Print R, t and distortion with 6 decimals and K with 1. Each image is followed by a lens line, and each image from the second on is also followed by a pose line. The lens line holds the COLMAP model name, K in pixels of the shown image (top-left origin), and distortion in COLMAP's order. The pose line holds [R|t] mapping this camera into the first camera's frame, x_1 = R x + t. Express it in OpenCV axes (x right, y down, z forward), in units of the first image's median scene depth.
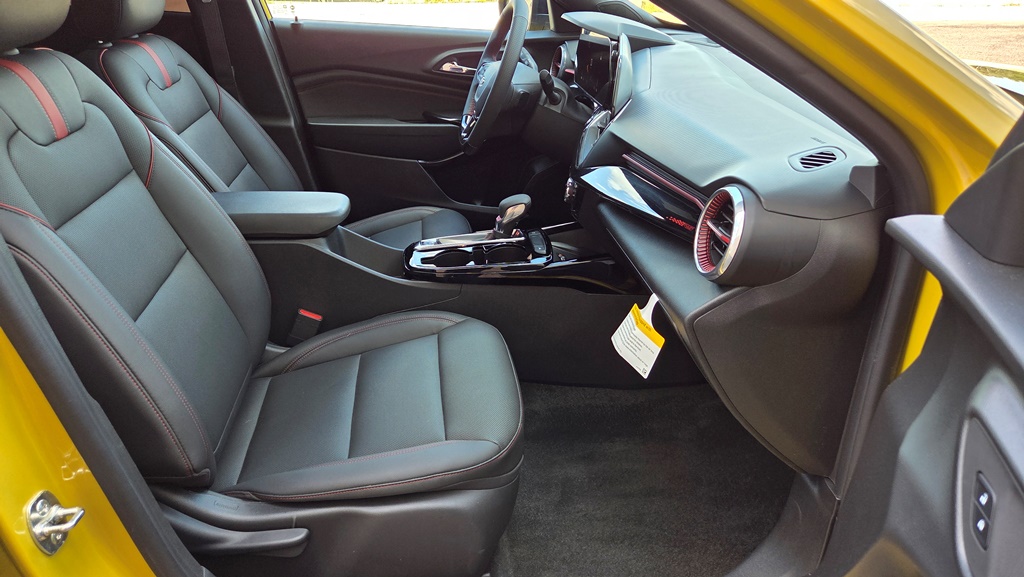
lens RADIAL K [[688.5, 0, 512.8], [0, 688.5, 303.9], [0, 0, 1]] dist [0.067458, -0.063713]
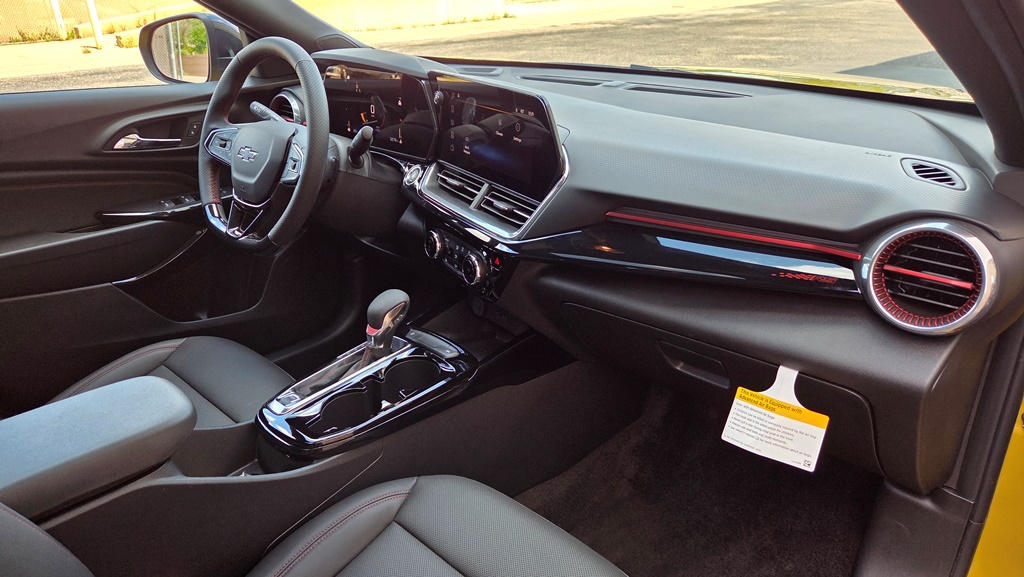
lens RADIAL K [[688.5, 0, 512.8], [0, 688.5, 303.9], [0, 0, 1]] dist [0.067458, -0.063713]
pose [[0.781275, -0.281698, 0.557006, -0.318719], [0.306416, 0.950534, 0.050930, -0.150584], [-0.543800, 0.130885, 0.828946, 0.331802]]
